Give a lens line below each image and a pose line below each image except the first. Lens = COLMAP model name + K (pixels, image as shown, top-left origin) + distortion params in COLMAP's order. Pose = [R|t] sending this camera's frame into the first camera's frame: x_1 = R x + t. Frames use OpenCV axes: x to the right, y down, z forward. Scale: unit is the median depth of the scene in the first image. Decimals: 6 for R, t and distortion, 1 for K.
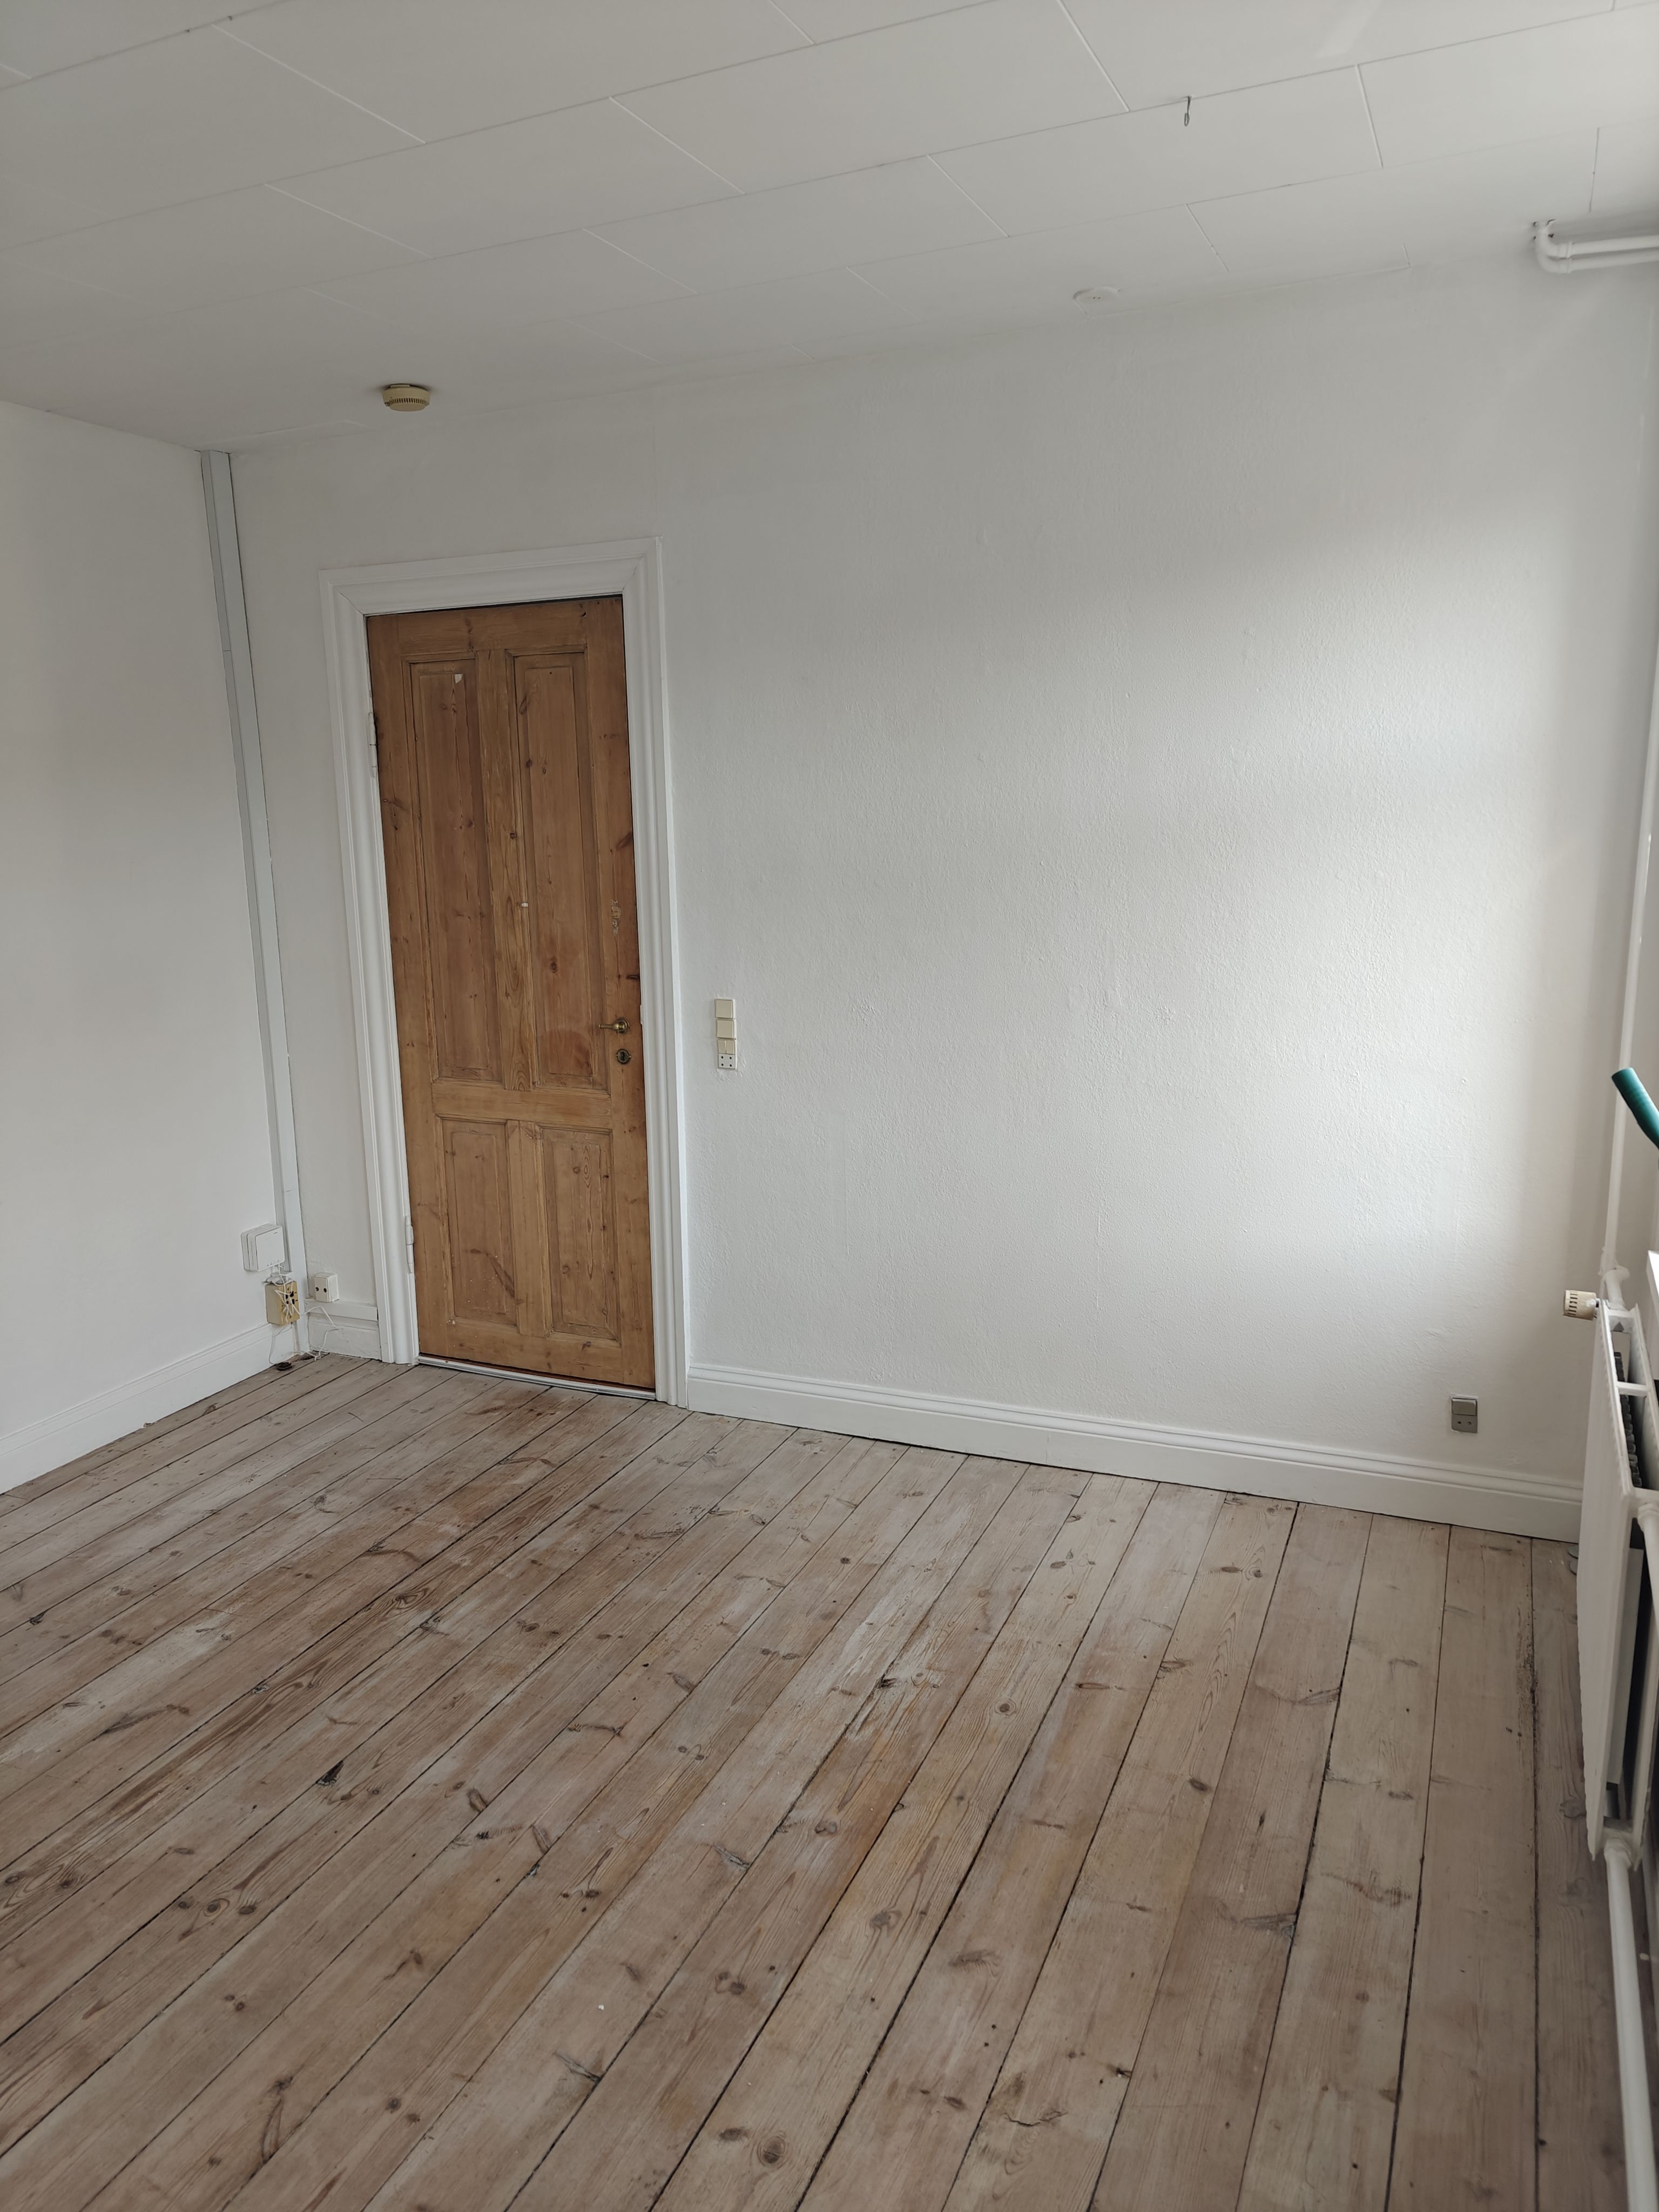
lens RADIAL K [[1519.4, 0, 834.1], [0, 1519.4, 1106.9], [0, 0, 1]] dist [-0.002080, -0.020790]
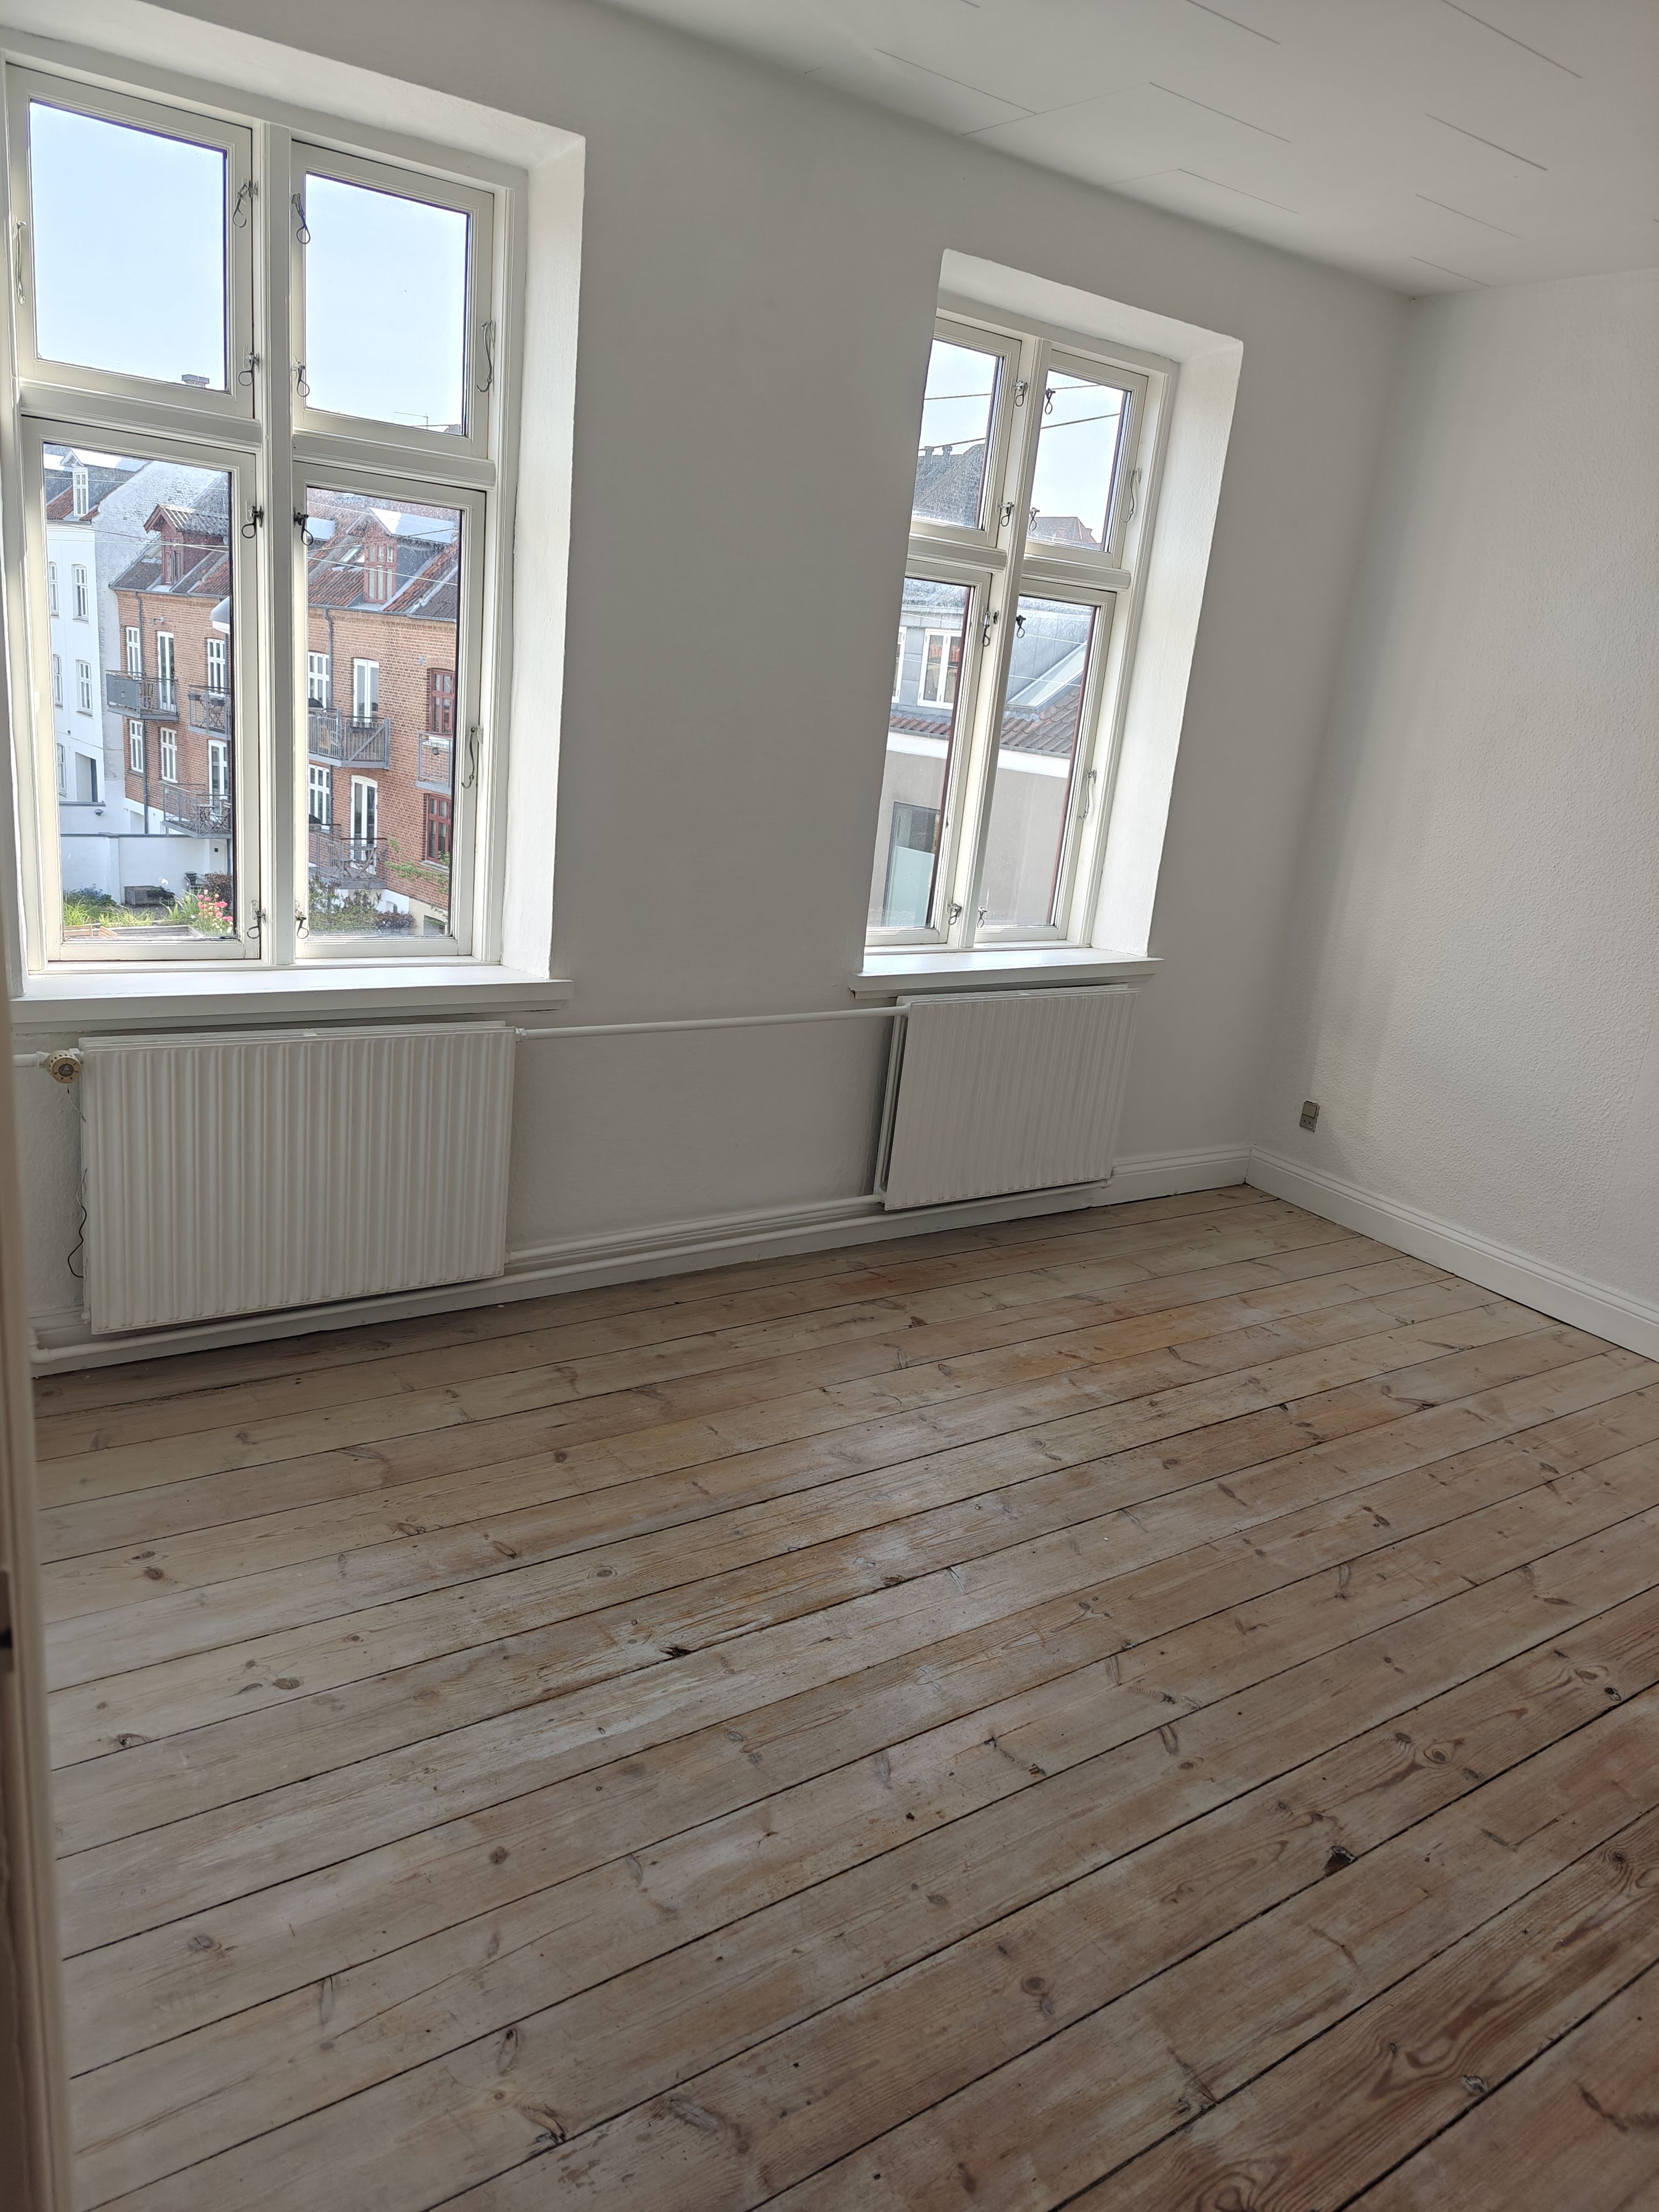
lens RADIAL K [[1519.4, 0, 825.9], [0, 1519.4, 1104.6], [0, 0, 1]] dist [-0.002080, -0.020790]
pose [[-0.854316, -0.204539, 0.477815, -0.390913], [0.023658, 0.903056, 0.428872, -0.255715], [-0.519215, 0.377696, -0.766656, 1.559701]]
